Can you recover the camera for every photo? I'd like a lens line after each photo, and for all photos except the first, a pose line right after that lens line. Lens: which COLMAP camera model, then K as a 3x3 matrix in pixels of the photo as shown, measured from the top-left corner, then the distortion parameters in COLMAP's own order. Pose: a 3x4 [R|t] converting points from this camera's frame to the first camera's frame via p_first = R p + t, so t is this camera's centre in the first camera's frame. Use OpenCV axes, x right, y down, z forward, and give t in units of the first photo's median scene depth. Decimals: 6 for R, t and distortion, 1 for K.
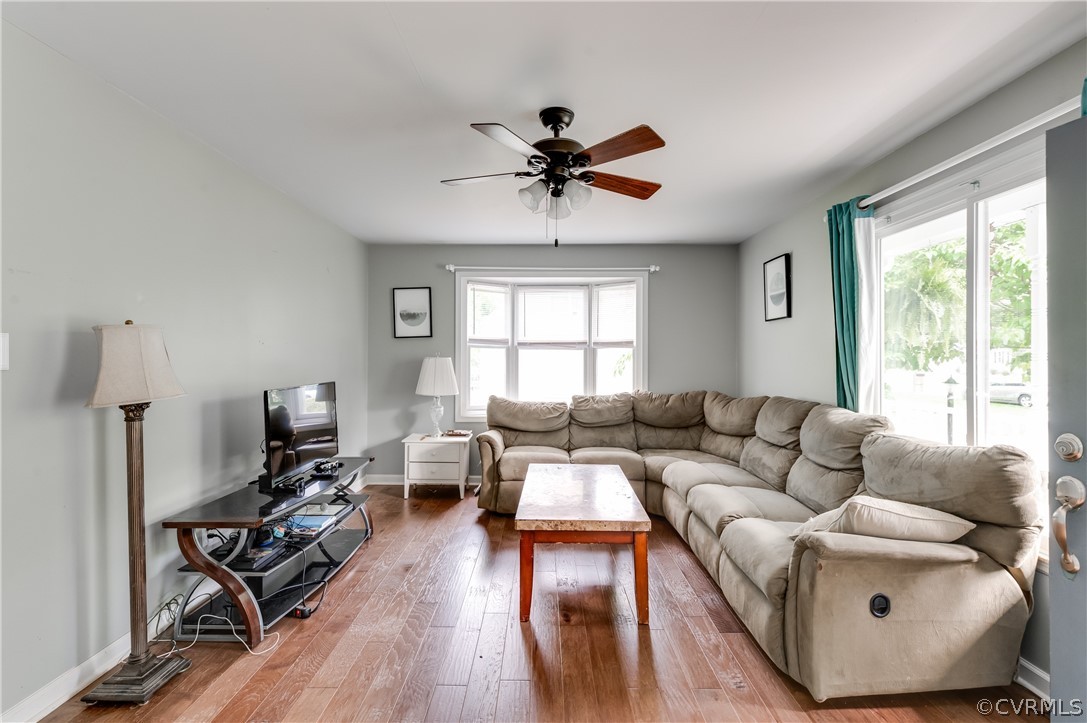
lens RADIAL K [[465.3, 0, 542.1], [0, 465.3, 348.3], [0, 0, 1]] dist [0.002593, -0.000186]
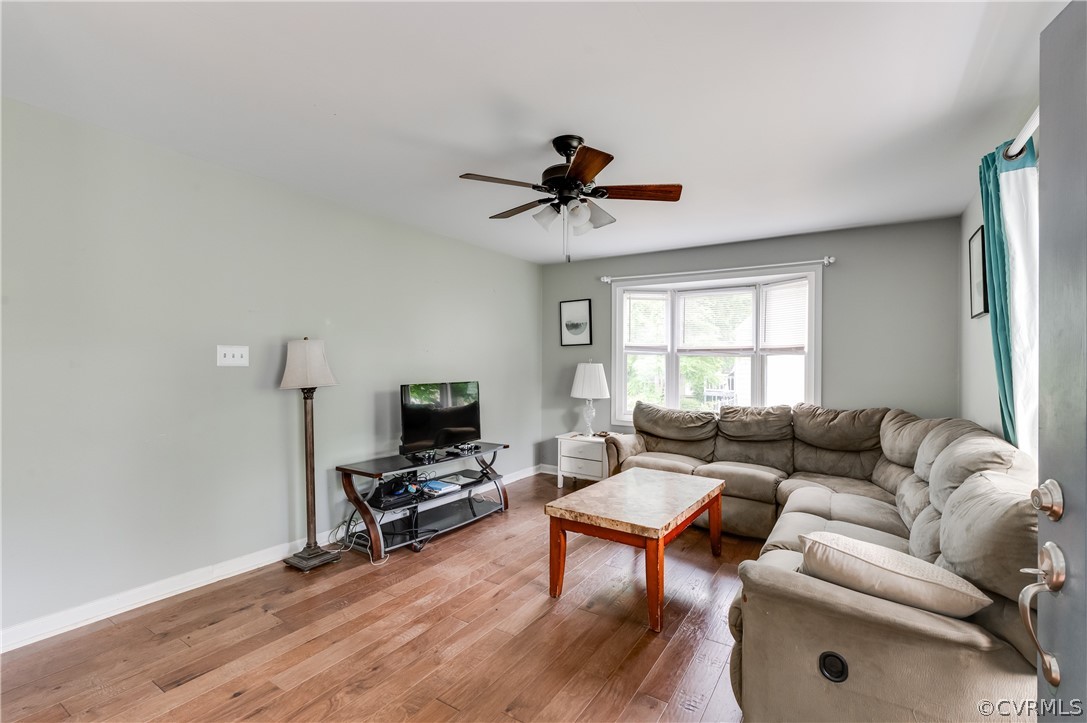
lens RADIAL K [[477.8, 0, 565.1], [0, 477.8, 357.9], [0, 0, 1]] dist [0.002937, -0.000836]
pose [[0.856368, 0.002975, -0.516357, 0.309470], [-0.000563, 0.999988, 0.004828, 0.001271], [0.516365, -0.003844, 0.856360, 0.014336]]
